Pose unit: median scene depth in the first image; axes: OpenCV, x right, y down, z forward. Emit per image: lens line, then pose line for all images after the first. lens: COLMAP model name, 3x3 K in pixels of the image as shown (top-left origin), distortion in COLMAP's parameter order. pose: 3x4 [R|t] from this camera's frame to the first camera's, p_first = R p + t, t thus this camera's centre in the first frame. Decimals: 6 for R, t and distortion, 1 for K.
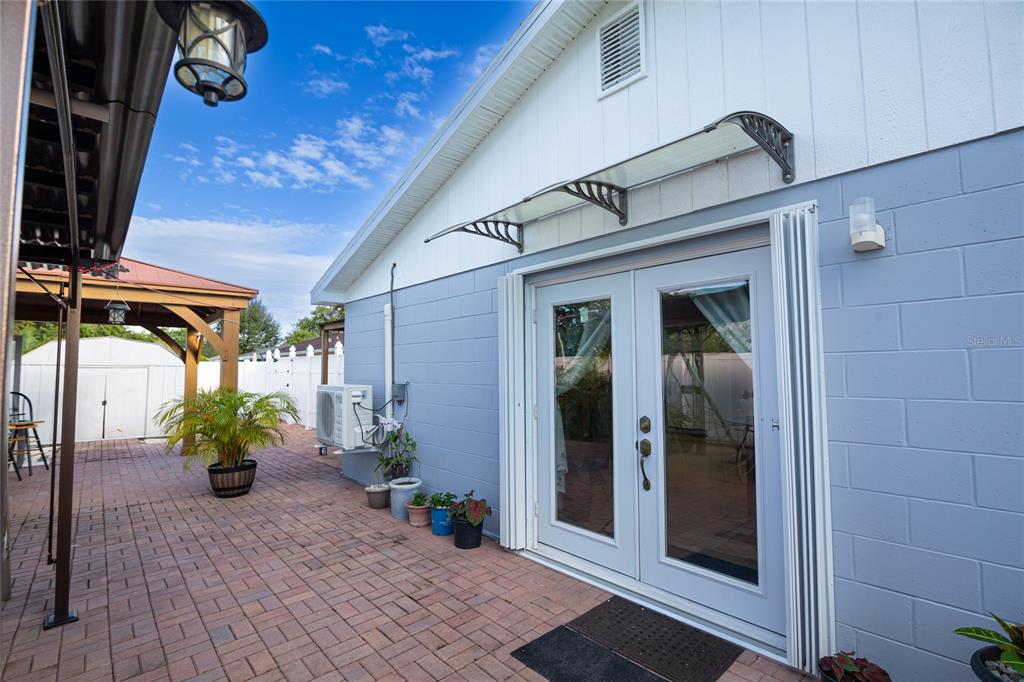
lens RADIAL K [[467.6, 0, 512.0], [0, 467.6, 341.0], [0, 0, 1]] dist [-0.011383, 0.000611]
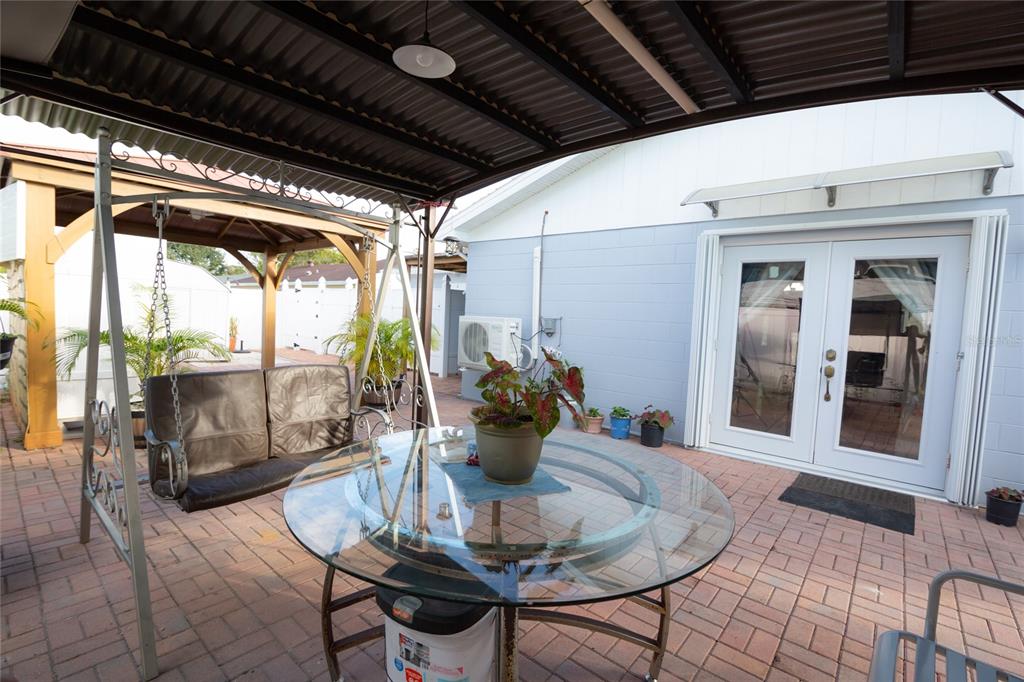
lens RADIAL K [[467.6, 0, 512.0], [0, 467.6, 341.0], [0, 0, 1]] dist [-0.011383, 0.000611]
pose [[0.988563, 0.047714, 0.143062, -0.701158], [-0.063923, 0.991769, 0.110940, 0.035357], [-0.136591, -0.118816, 0.983476, -0.187386]]
